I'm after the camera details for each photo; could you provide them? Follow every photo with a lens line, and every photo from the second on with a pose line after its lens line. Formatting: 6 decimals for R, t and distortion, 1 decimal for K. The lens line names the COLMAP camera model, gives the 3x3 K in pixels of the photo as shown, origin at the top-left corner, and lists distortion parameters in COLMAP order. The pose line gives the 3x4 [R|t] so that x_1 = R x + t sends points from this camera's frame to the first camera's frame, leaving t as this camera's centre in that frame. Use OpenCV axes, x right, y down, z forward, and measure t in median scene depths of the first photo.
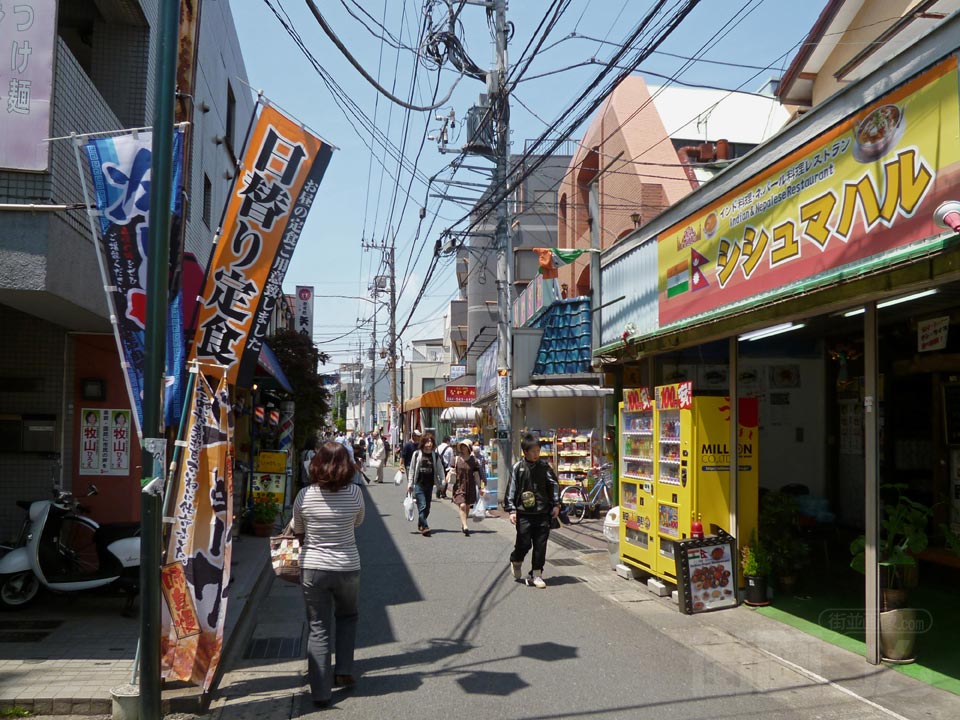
lens RADIAL K [[713.7, 0, 474.9], [0, 713.7, 424.4], [0, 0, 1]] dist [-0.050330, -0.000225]
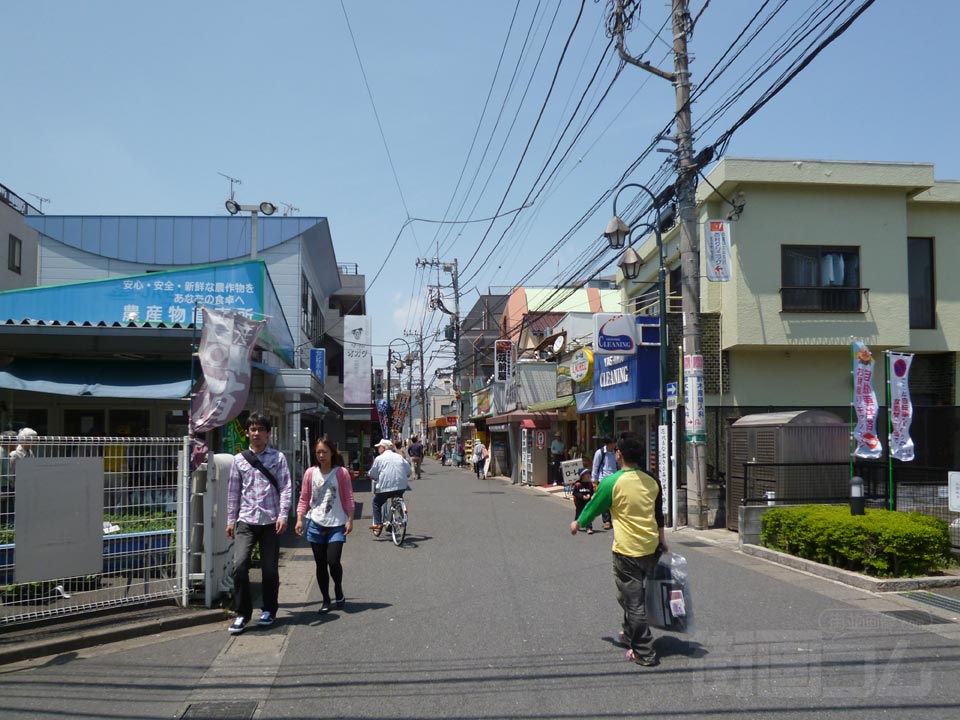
lens RADIAL K [[713.7, 0, 474.9], [0, 713.7, 424.4], [0, 0, 1]] dist [-0.050330, -0.000225]
pose [[0.998784, -0.011591, -0.047910, 0.145665], [0.011223, 0.999906, -0.007934, -0.013132], [0.047997, 0.007387, 0.998820, -1.118641]]
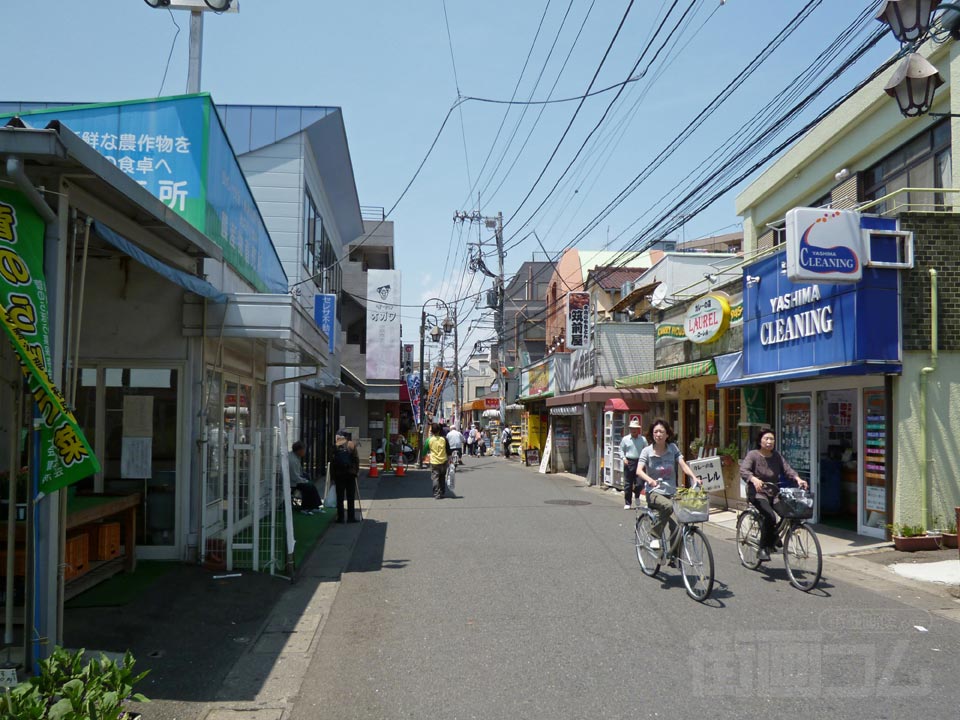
lens RADIAL K [[710.3, 0, 477.3], [0, 710.3, 399.3], [0, 0, 1]] dist [-0.055462, 0.003969]
pose [[0.996636, -0.004120, -0.081849, 0.091668], [0.002311, 0.999751, -0.022184, -0.010773], [0.081920, 0.021921, 0.996398, -0.849420]]
